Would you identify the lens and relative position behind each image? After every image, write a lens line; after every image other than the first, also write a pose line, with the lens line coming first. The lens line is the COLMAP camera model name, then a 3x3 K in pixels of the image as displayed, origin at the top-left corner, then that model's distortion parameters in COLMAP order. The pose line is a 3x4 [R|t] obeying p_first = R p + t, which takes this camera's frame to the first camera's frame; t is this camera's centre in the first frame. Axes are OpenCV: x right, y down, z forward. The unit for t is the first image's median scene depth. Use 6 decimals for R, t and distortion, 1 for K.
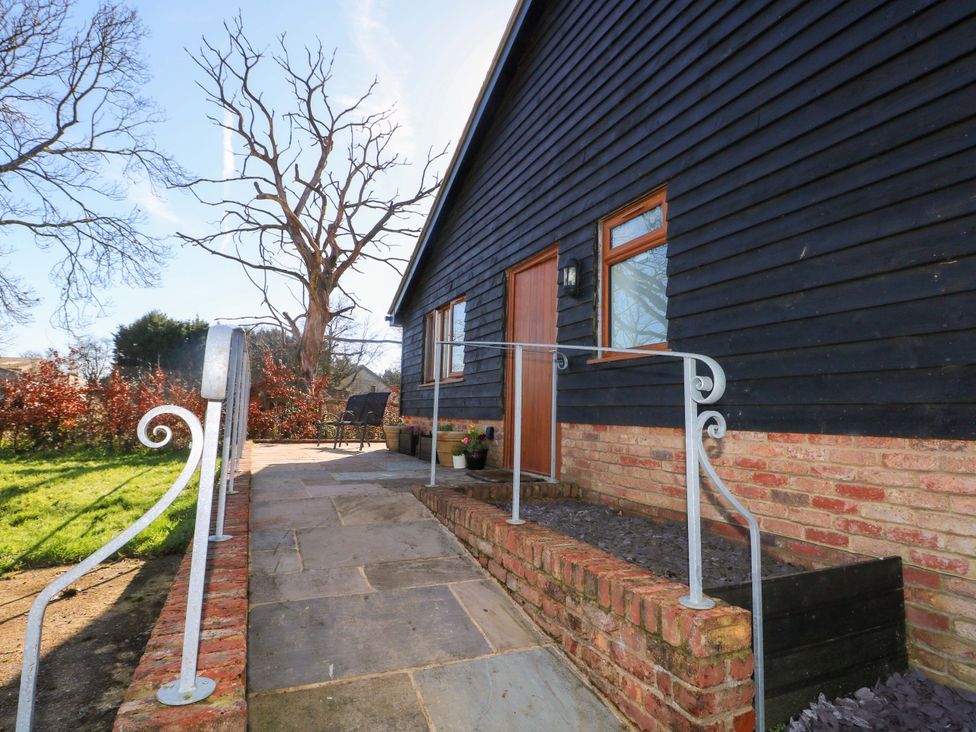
lens RADIAL K [[506.9, 0, 492.9], [0, 506.9, 362.9], [0, 0, 1]] dist [-0.001465, -0.013395]
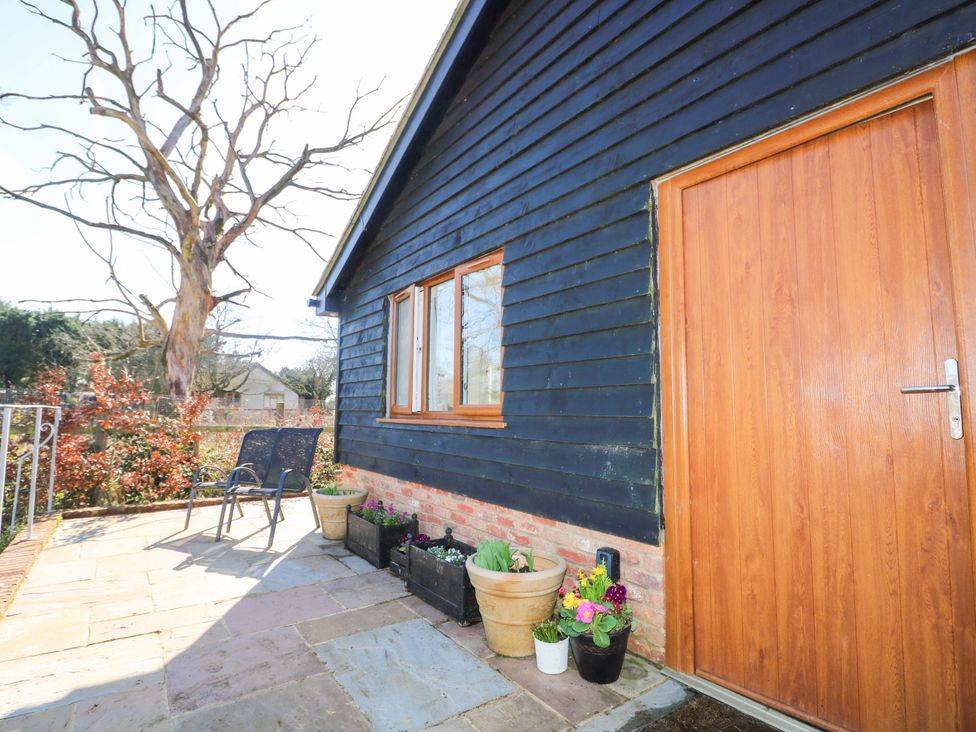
lens RADIAL K [[506.9, 0, 492.9], [0, 506.9, 362.9], [0, 0, 1]] dist [-0.001465, -0.013395]
pose [[0.982521, 0.001614, 0.186147, -0.070132], [-0.002937, 0.999972, 0.006836, -0.012979], [-0.186131, -0.007264, 0.982498, 0.234297]]
